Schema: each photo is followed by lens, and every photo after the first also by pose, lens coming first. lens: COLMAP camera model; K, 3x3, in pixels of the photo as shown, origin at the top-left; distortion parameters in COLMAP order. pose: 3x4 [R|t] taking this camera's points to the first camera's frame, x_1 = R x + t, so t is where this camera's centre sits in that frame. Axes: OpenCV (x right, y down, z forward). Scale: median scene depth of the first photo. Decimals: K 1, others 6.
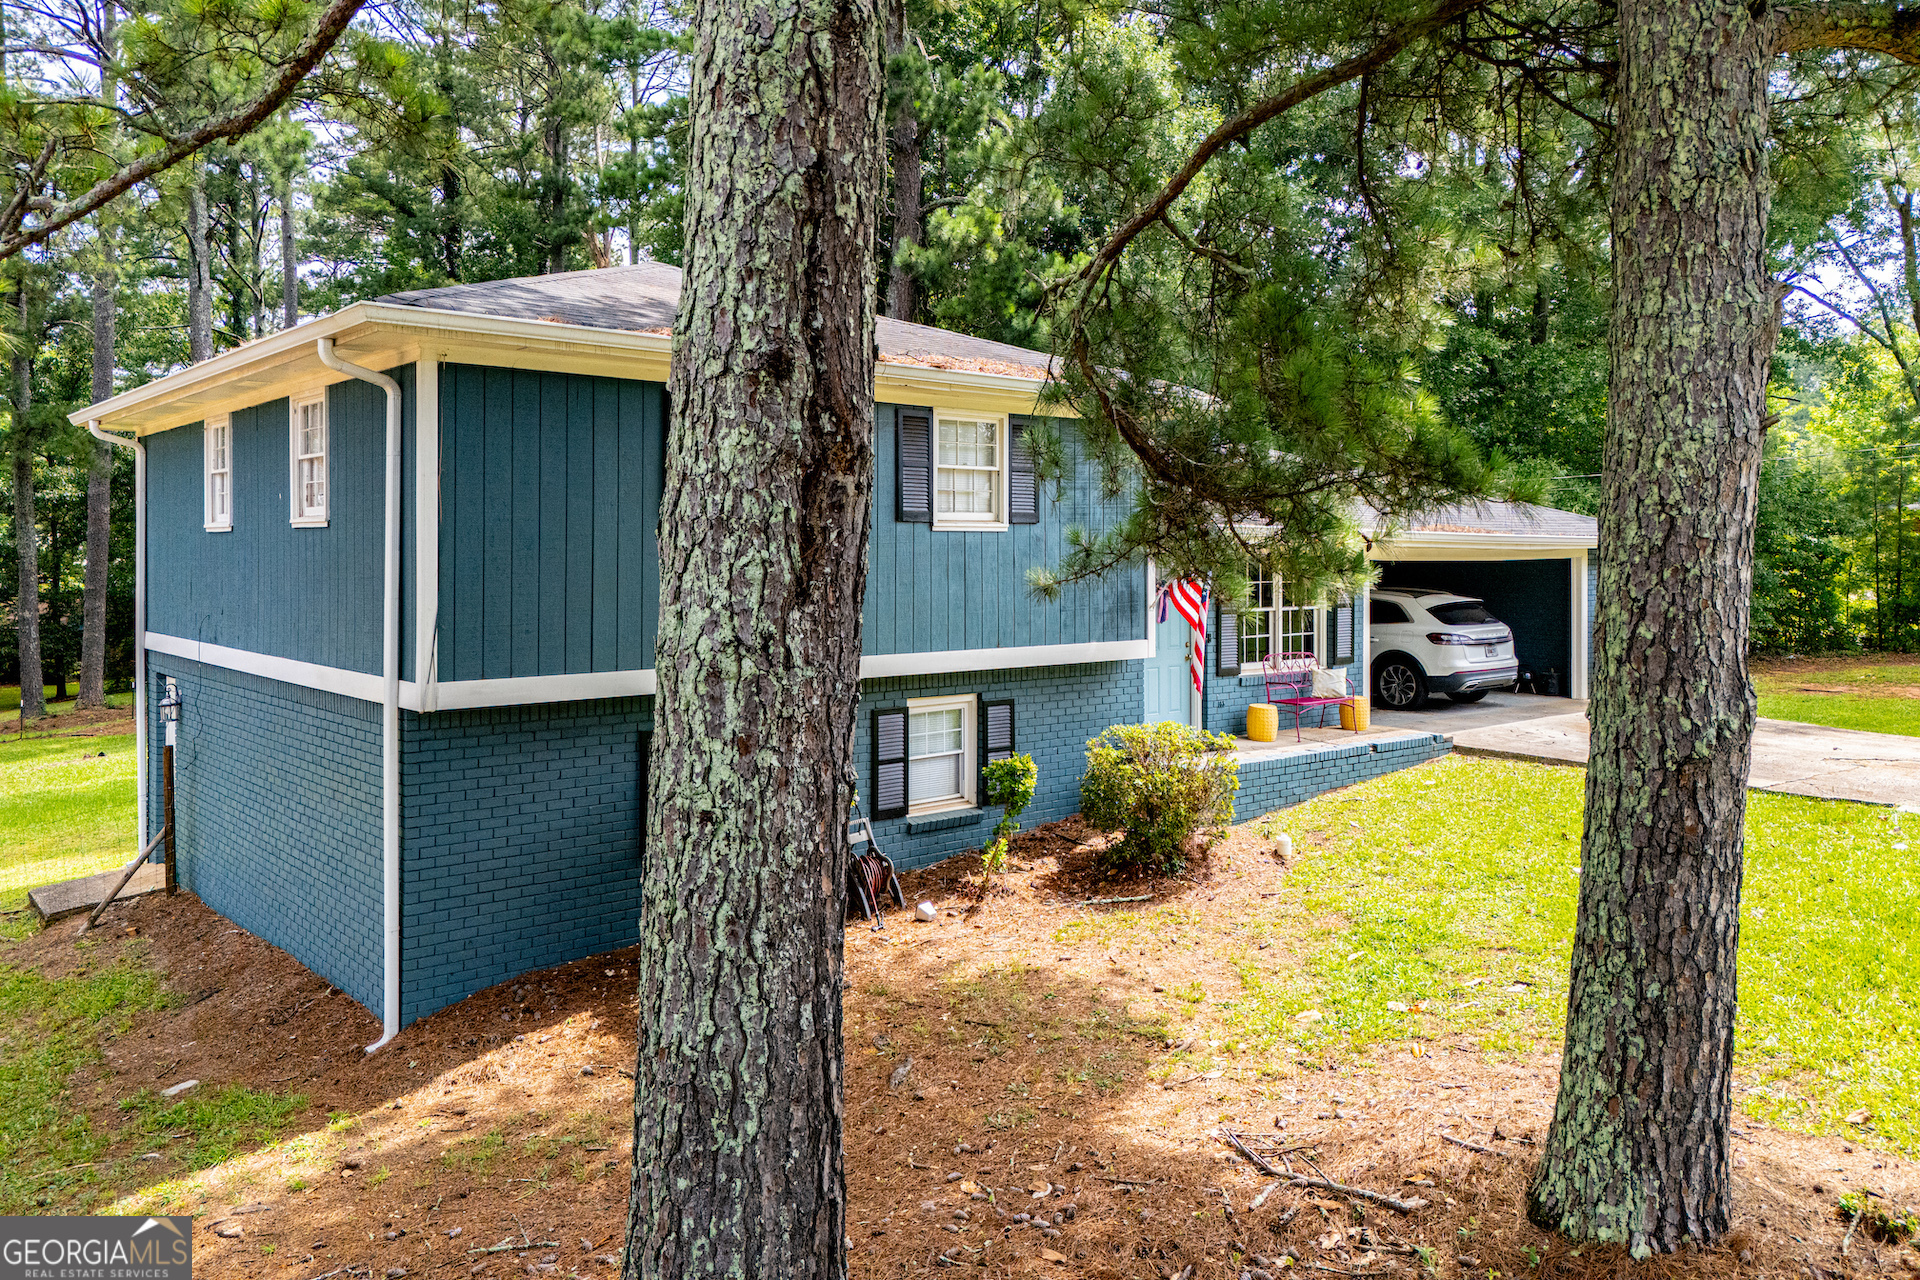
lens RADIAL K [[1444.0, 0, 967.9], [0, 1444.0, 648.4], [0, 0, 1]] dist [0.056668, -0.050269]
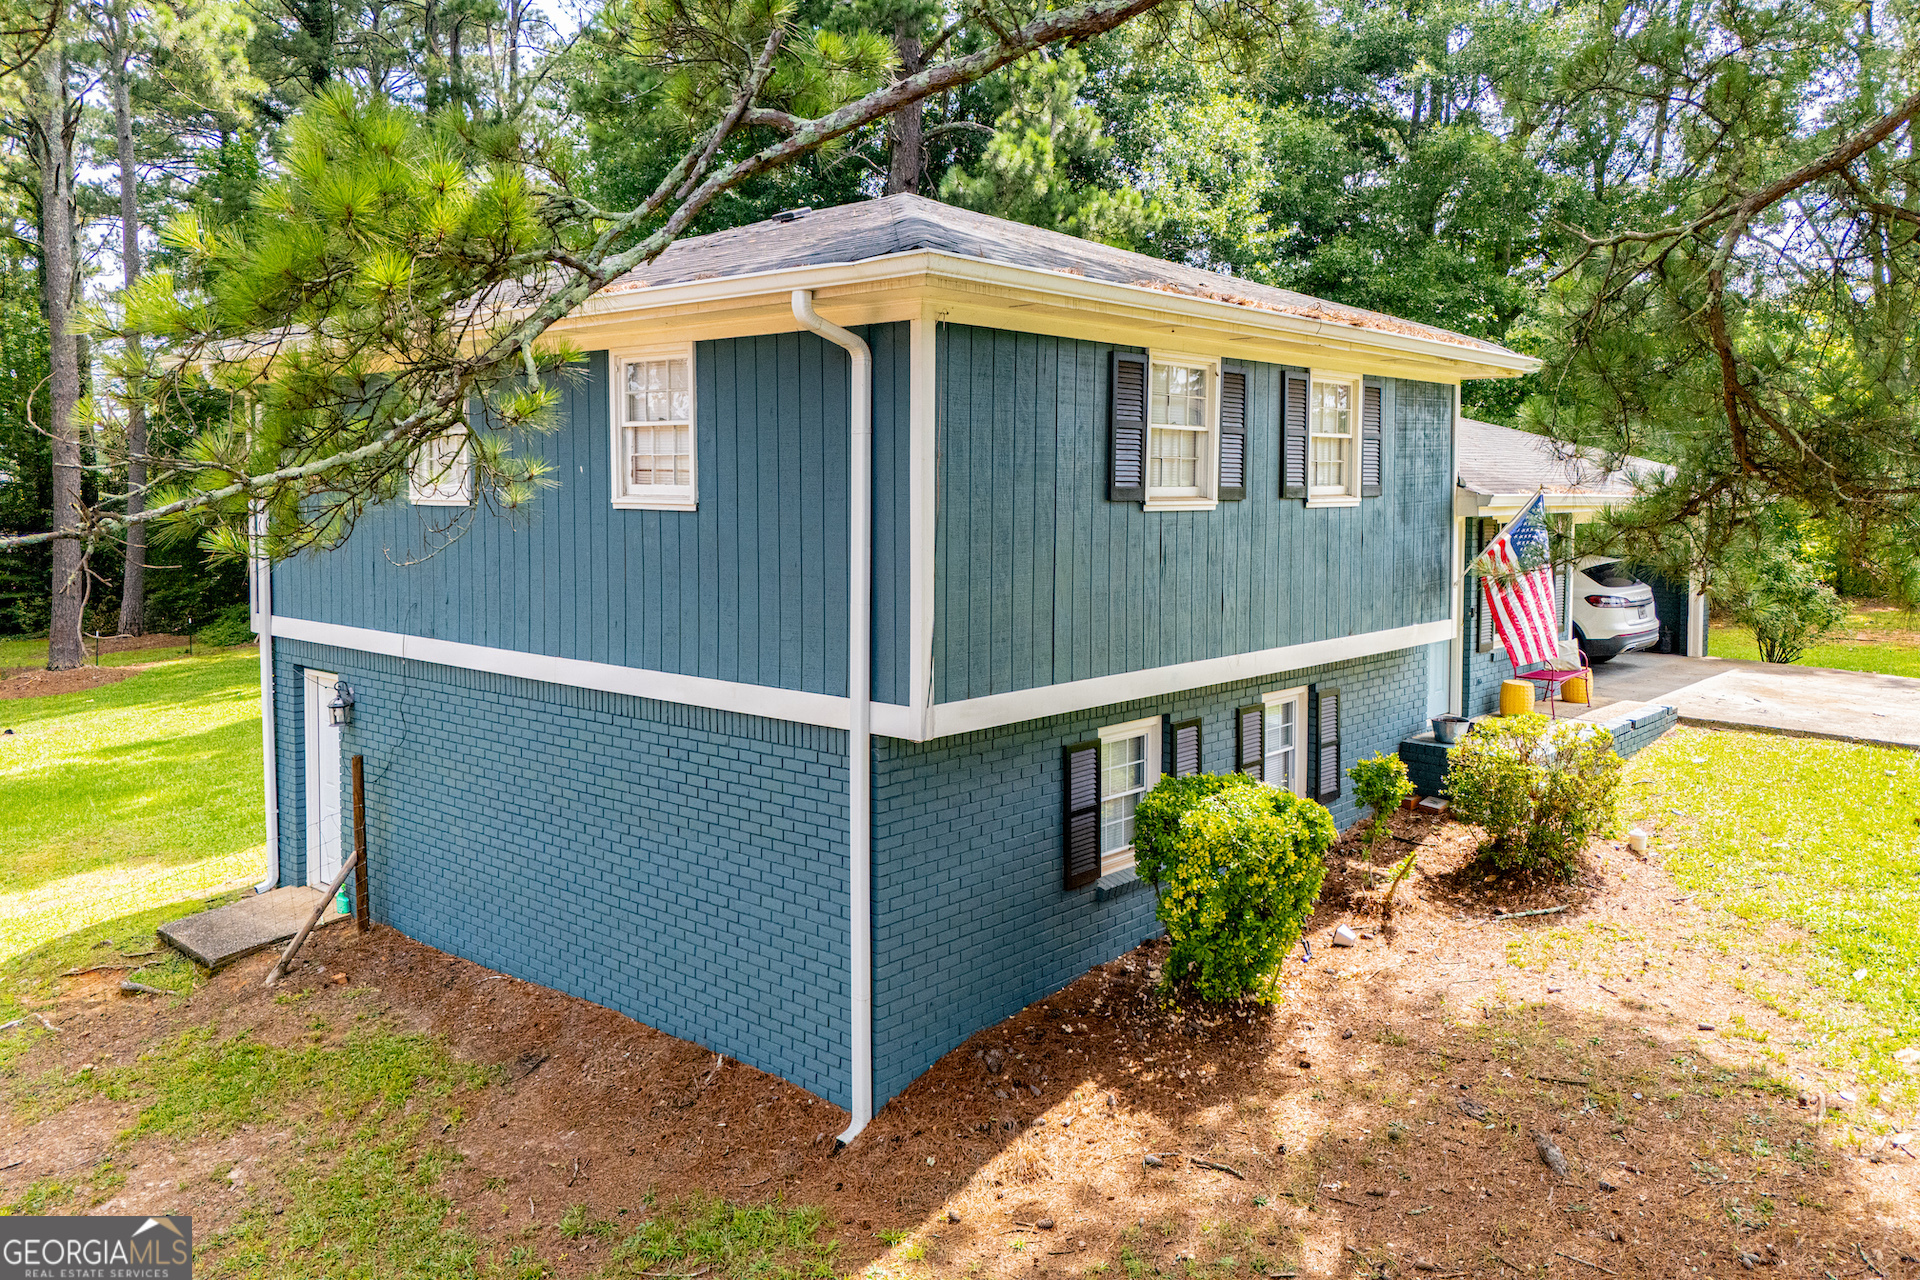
lens RADIAL K [[1444.0, 0, 957.0], [0, 1444.0, 634.7], [0, 0, 1]] dist [0.056668, -0.050269]
pose [[0.990394, -0.012457, 0.137712, -0.455639], [0.007179, 0.999223, 0.038754, -0.048736], [-0.138088, -0.037393, 0.989714, 0.169549]]
